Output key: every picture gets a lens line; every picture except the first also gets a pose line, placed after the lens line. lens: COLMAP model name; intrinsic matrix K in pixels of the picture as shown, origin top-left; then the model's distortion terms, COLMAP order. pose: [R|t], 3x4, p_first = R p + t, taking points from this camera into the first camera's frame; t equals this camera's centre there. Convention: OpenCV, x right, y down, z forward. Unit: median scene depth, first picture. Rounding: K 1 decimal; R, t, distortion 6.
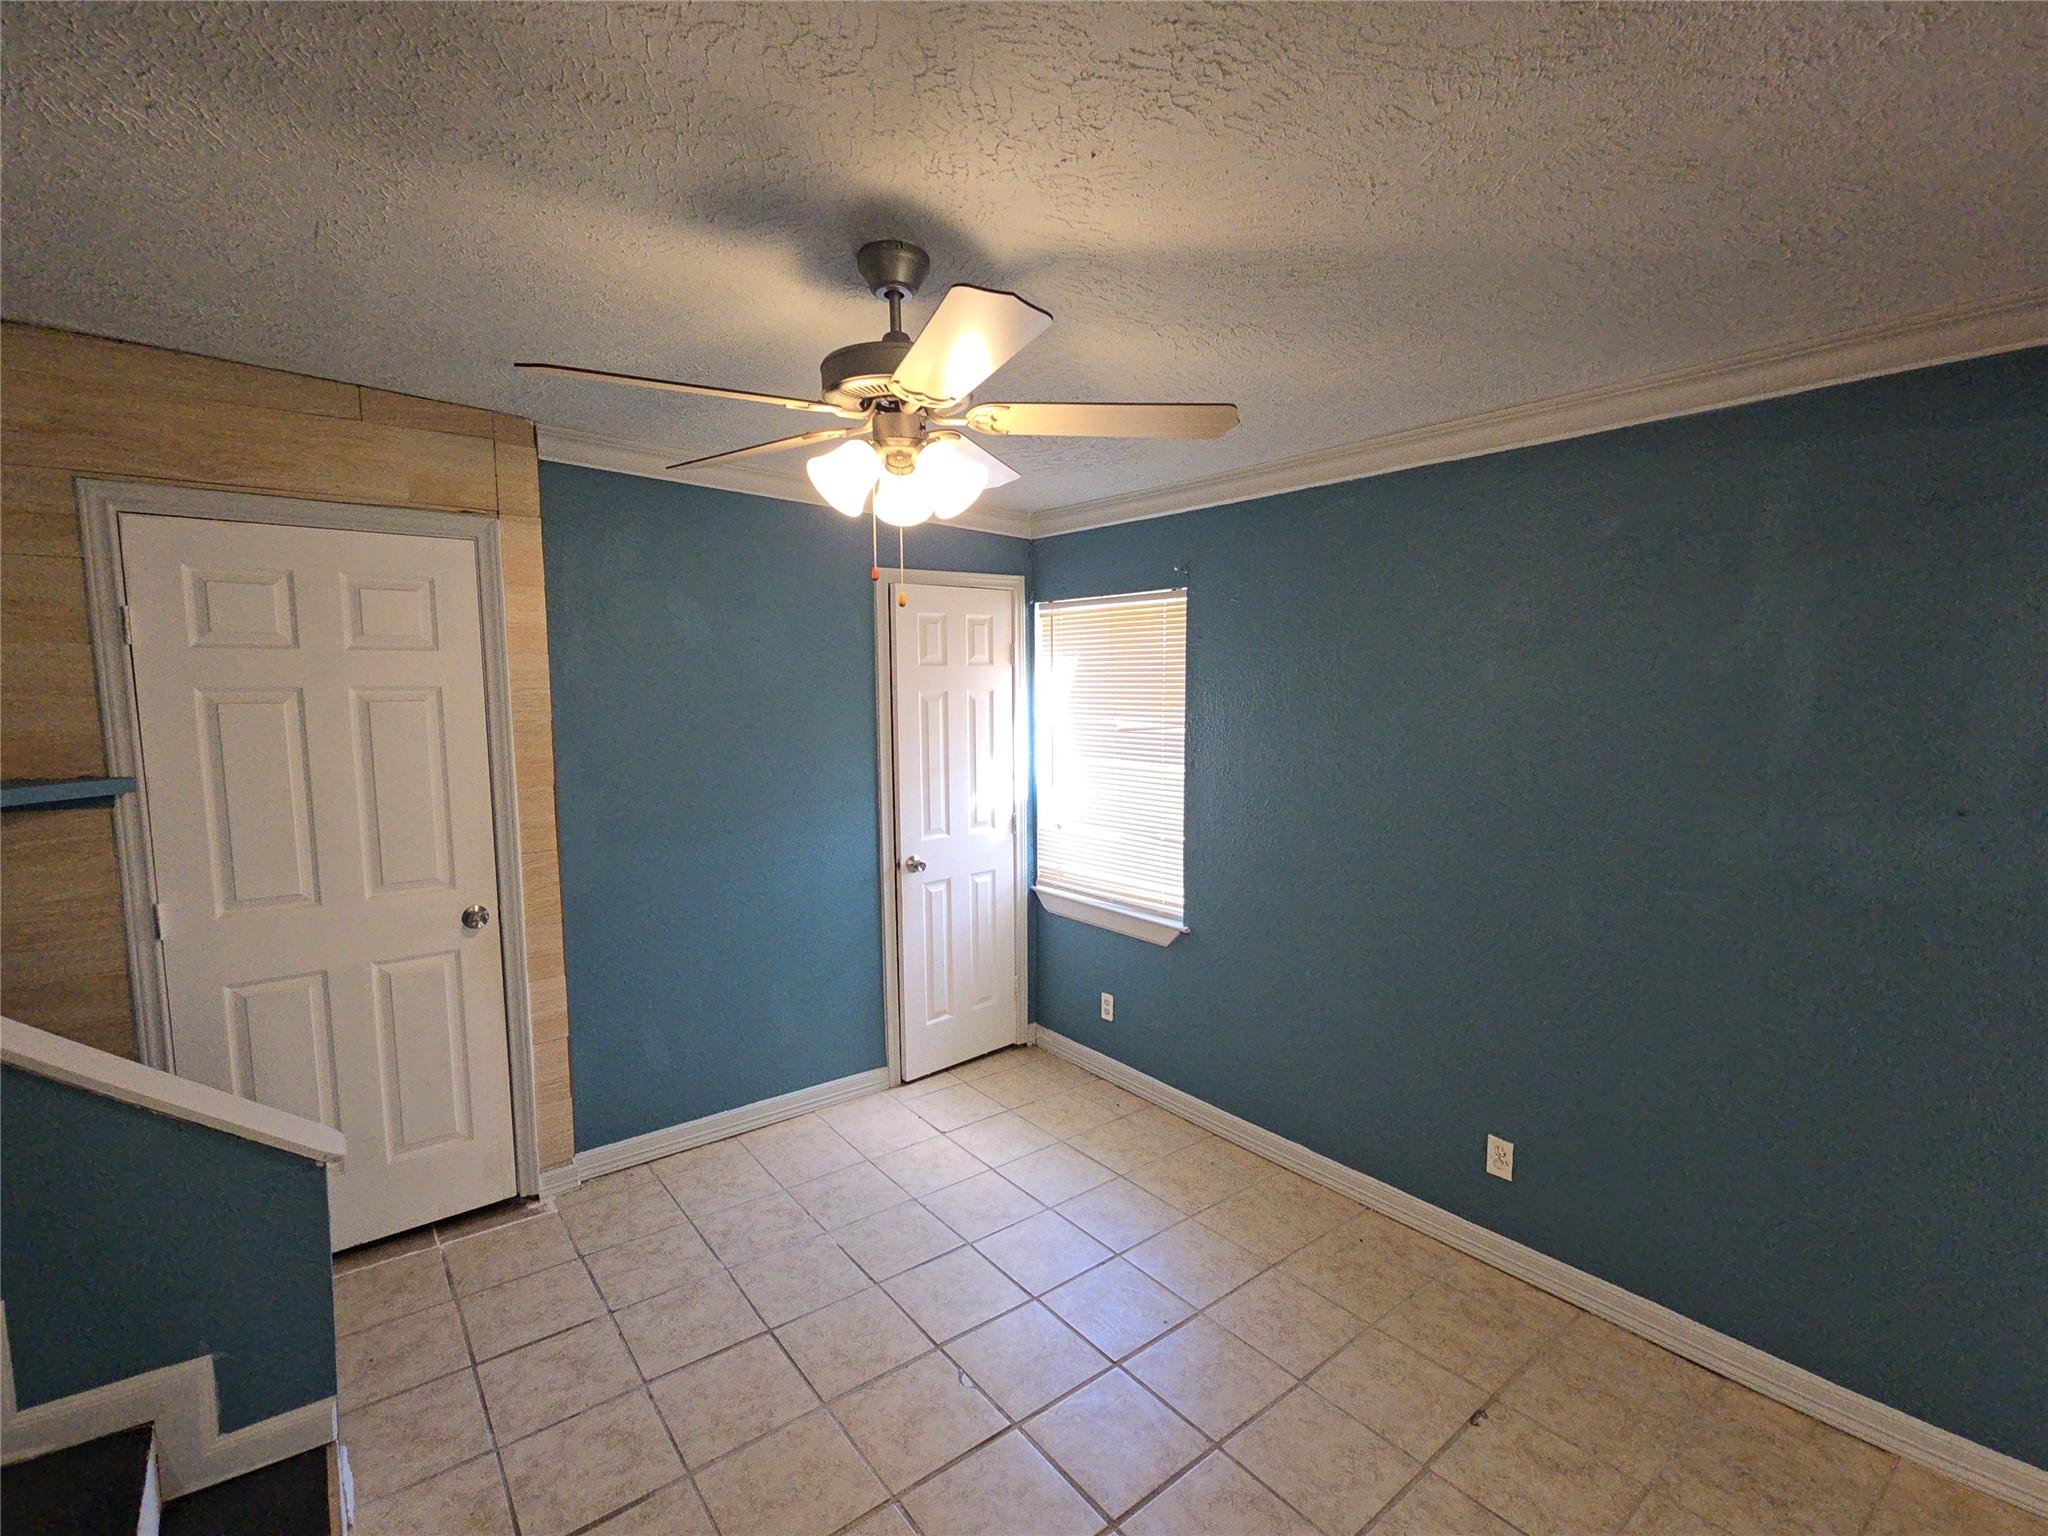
lens RADIAL K [[932.4, 0, 1021.3], [0, 932.4, 781.4], [0, 0, 1]] dist [0.005492, -0.003676]
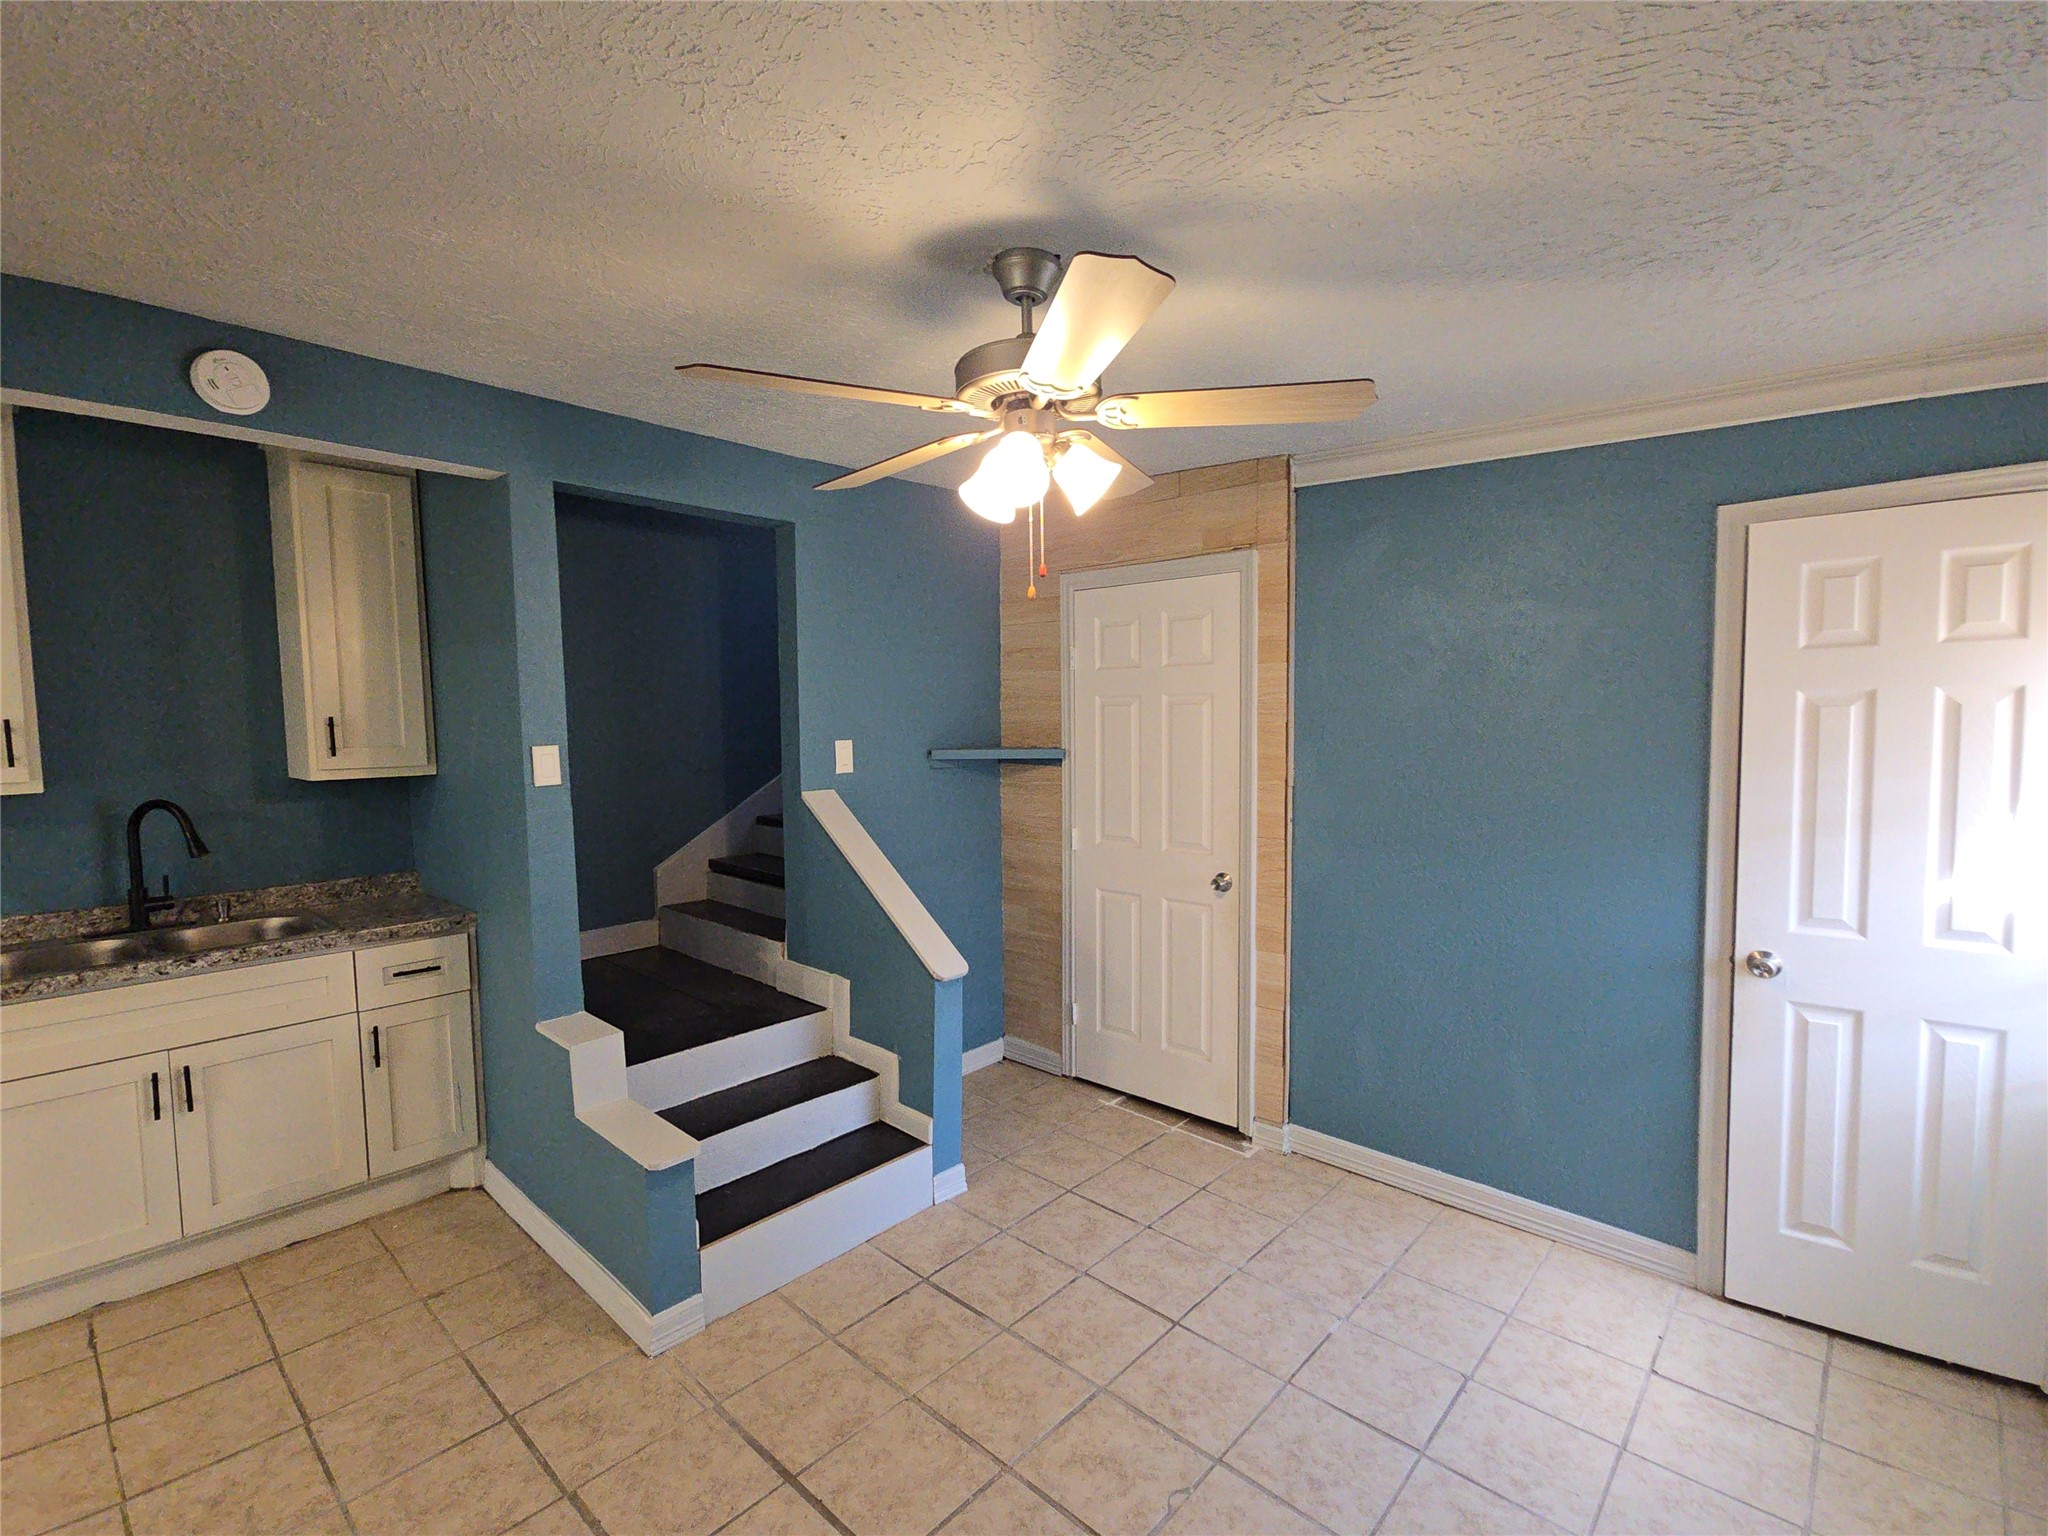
lens RADIAL K [[932.4, 0, 1021.3], [0, 932.4, 781.4], [0, 0, 1]] dist [0.005492, -0.003676]
pose [[0.162730, 0.074625, -0.983844, 0.452472], [-0.097257, 0.993493, 0.059271, -0.025078], [0.981866, 0.086040, 0.168929, 0.427647]]
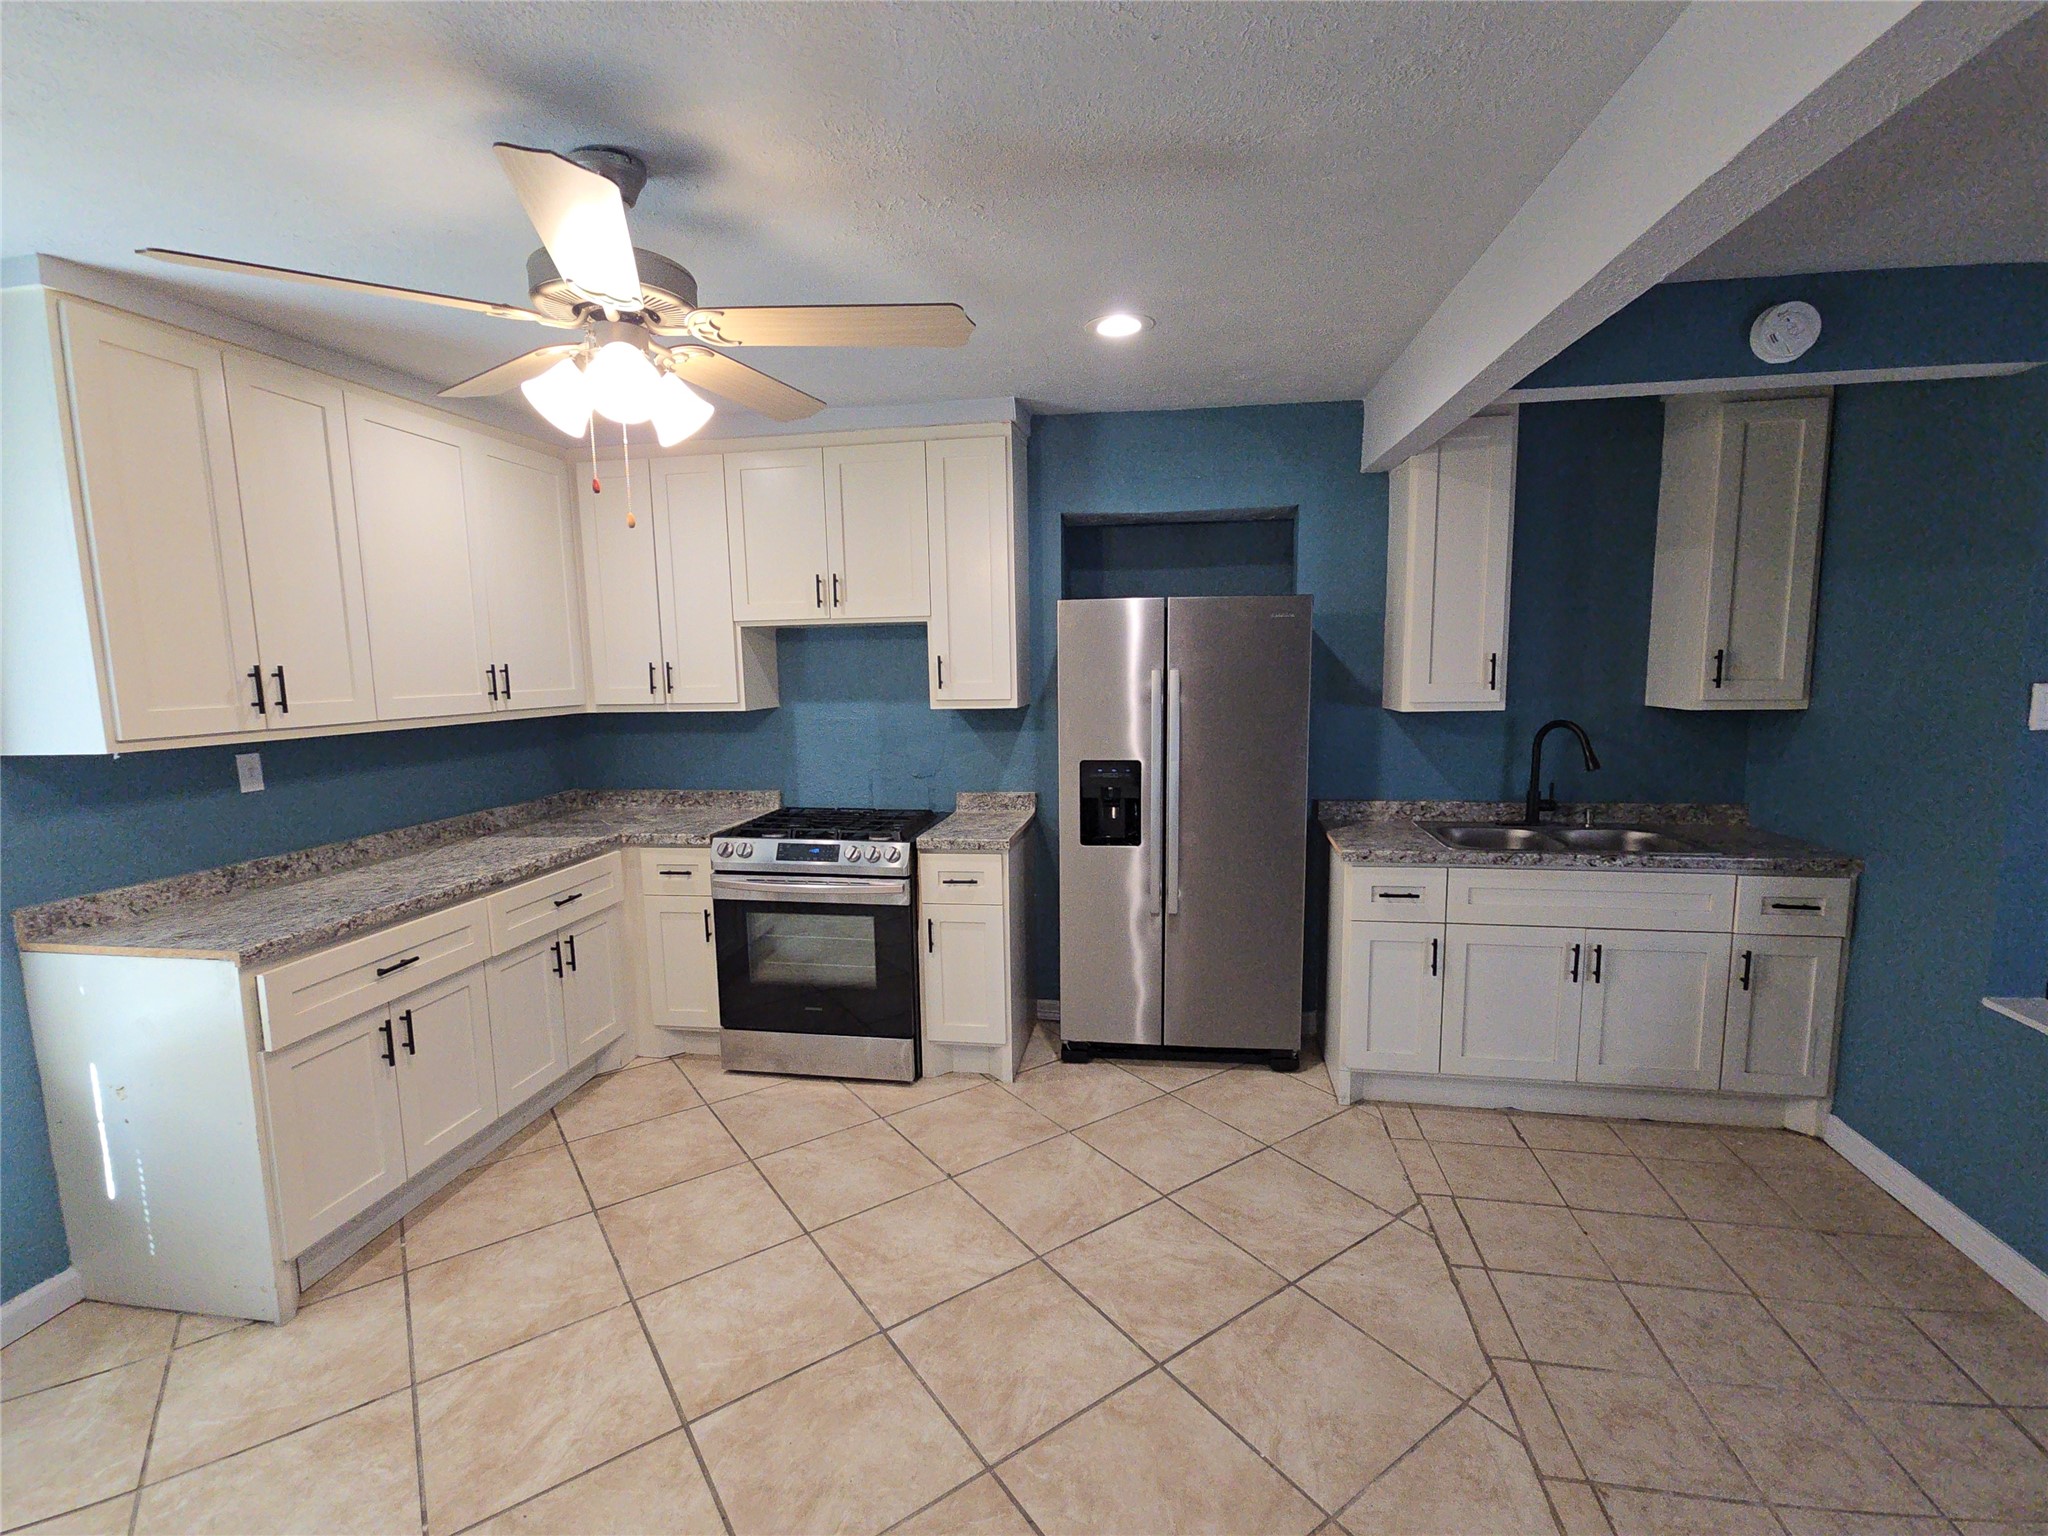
lens RADIAL K [[932.4, 0, 1021.3], [0, 932.4, 781.4], [0, 0, 1]] dist [0.005492, -0.003676]
pose [[-0.744224, 0.102800, -0.659972, 0.604249], [-0.053535, 0.975726, 0.212352, -0.002879], [0.665781, 0.193368, -0.720655, 0.171793]]
